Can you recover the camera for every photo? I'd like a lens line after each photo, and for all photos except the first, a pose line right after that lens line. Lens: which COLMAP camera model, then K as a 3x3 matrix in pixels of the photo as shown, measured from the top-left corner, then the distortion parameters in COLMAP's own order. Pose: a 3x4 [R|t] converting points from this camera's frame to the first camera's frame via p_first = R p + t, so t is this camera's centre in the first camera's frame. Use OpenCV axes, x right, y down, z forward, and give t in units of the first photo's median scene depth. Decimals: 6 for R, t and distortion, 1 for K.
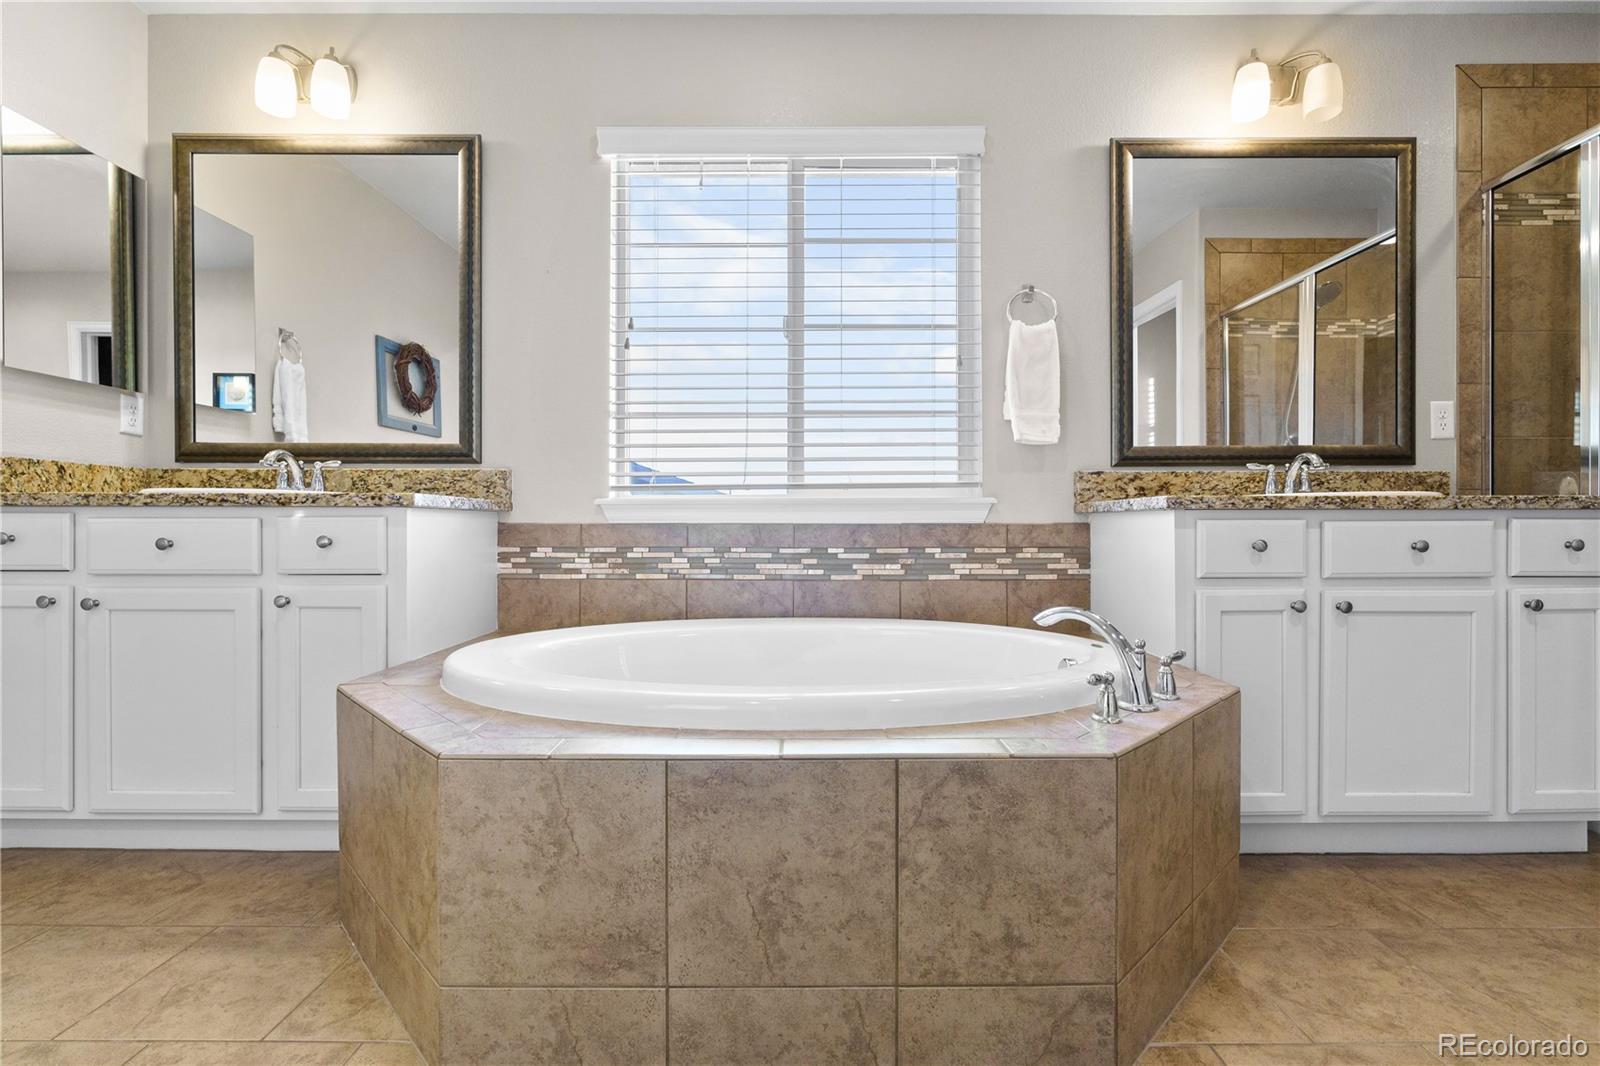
lens RADIAL K [[730.2, 0, 810.2], [0, 730.2, 531.8], [0, 0, 1]] dist [-0.010966, 0.004594]
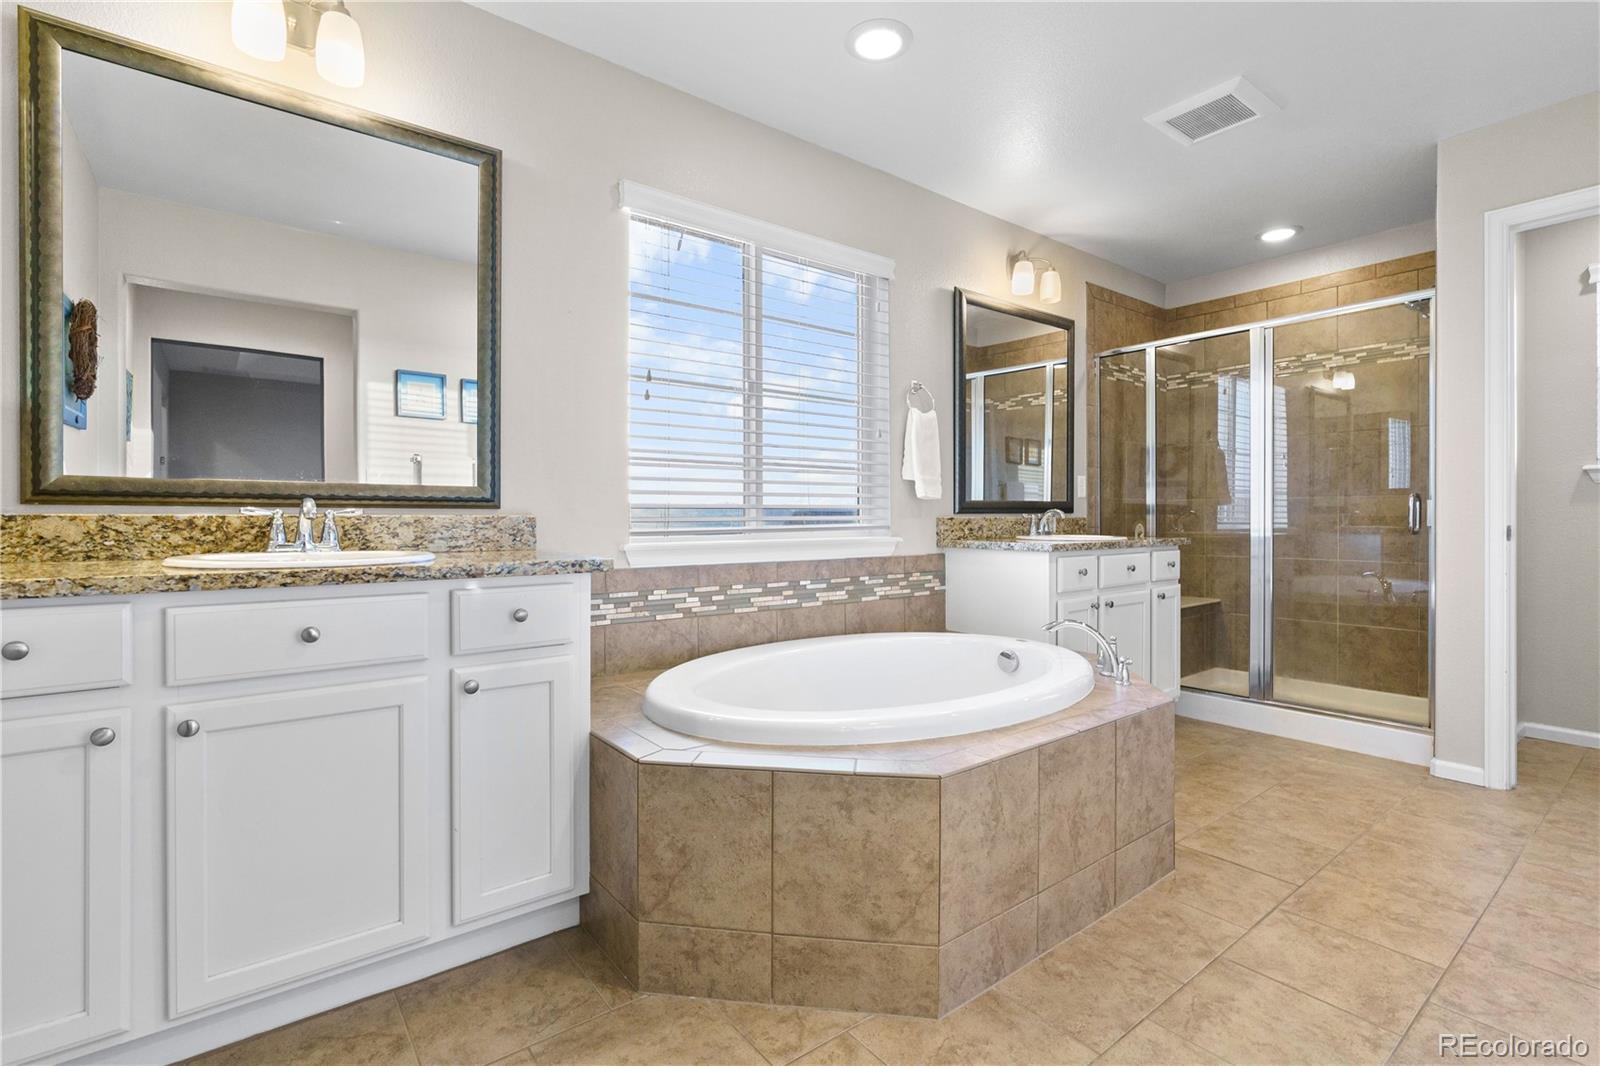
lens RADIAL K [[730.2, 0, 809.3], [0, 730.2, 523.6], [0, 0, 1]] dist [-0.010966, 0.004594]
pose [[0.788200, -0.005080, 0.615398, -0.709032], [0.003054, 0.999986, 0.004343, -0.077915], [-0.615412, -0.001544, 0.788204, 0.038564]]
